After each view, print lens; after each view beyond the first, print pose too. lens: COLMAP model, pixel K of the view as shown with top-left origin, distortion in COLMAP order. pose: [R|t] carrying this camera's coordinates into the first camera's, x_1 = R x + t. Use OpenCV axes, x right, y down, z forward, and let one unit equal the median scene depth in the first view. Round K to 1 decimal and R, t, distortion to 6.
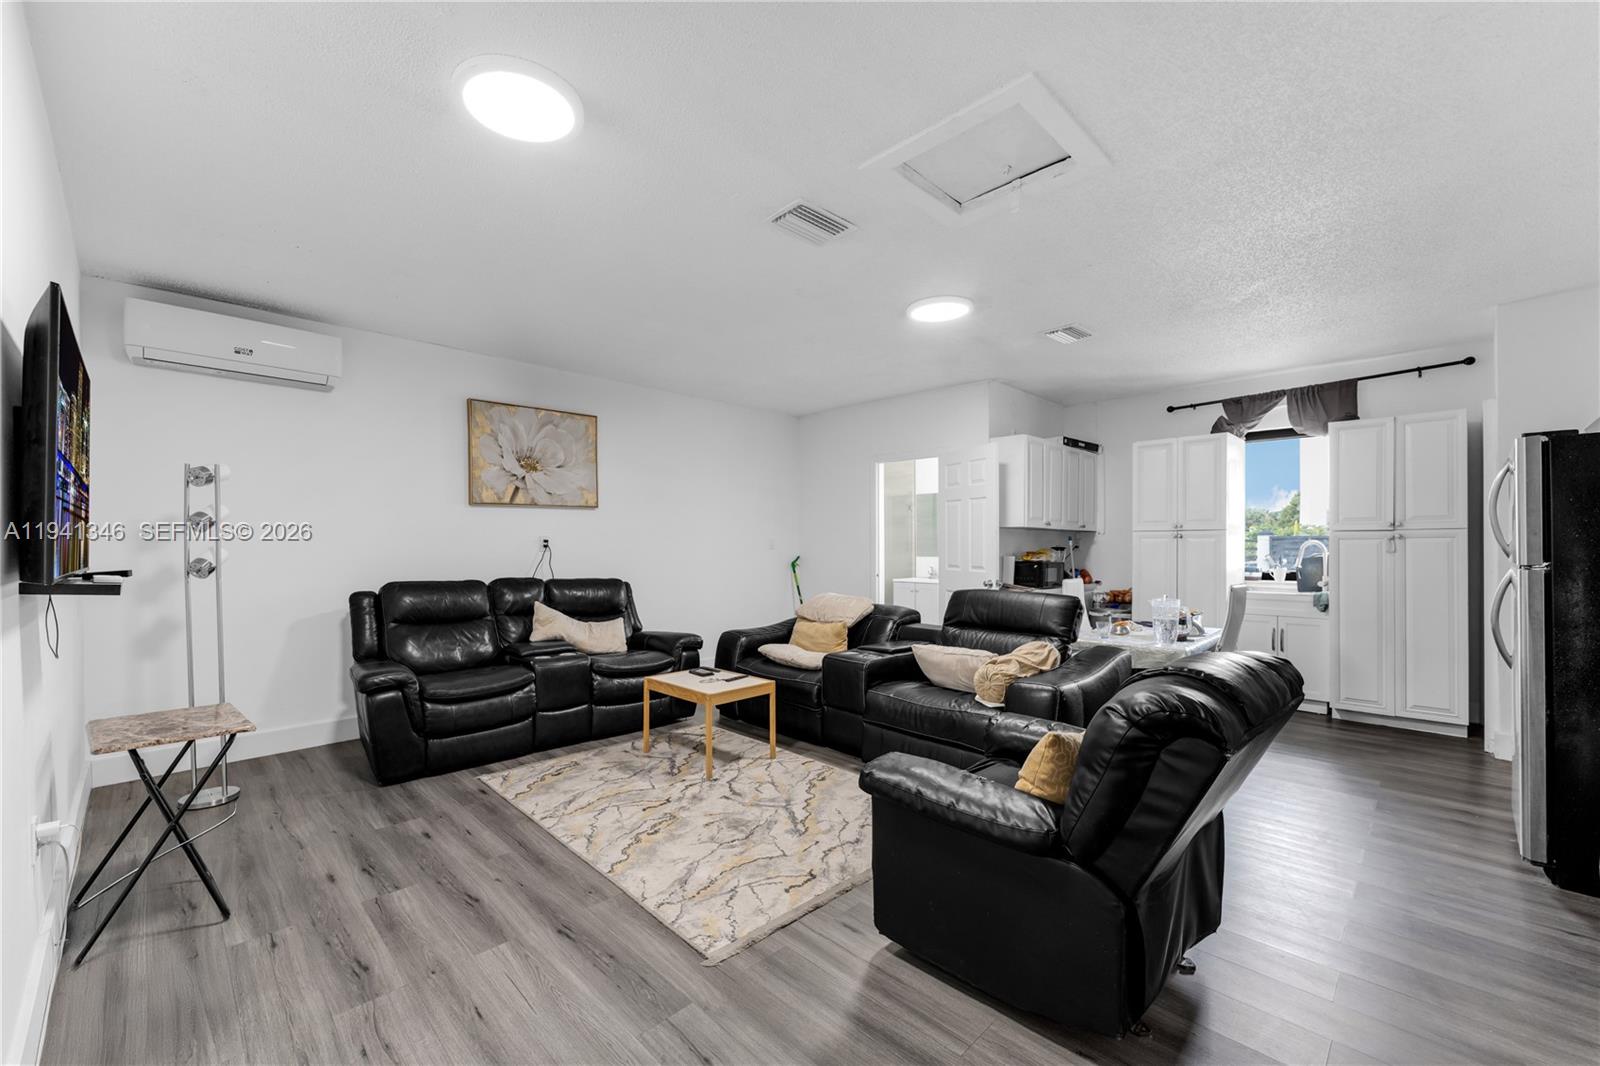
lens RADIAL K [[645.2, 0, 797.4], [0, 645.2, 542.3], [0, 0, 1]] dist [0.001368, 0.000051]
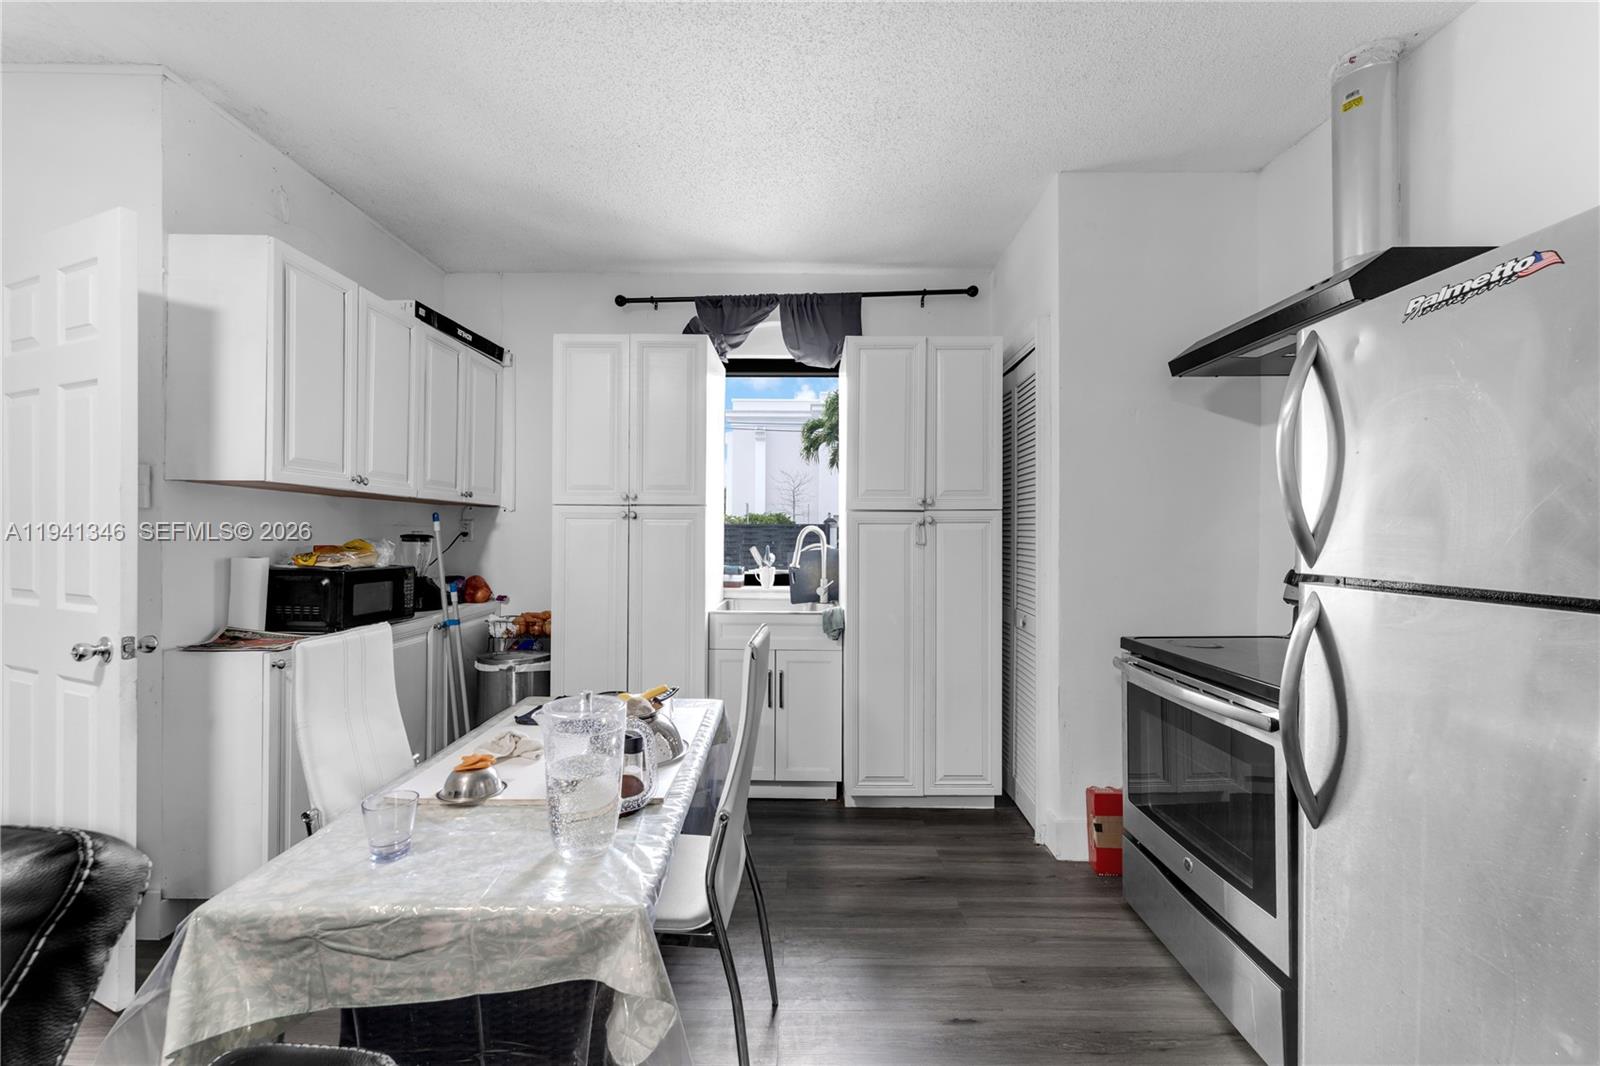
lens RADIAL K [[645.2, 0, 797.4], [0, 645.2, 542.3], [0, 0, 1]] dist [0.001368, 0.000051]
pose [[0.712833, -0.005877, 0.701309, 0.302852], [-0.009453, 0.999794, 0.017987, 0.001964], [-0.701270, -0.019452, 0.712630, 0.503376]]
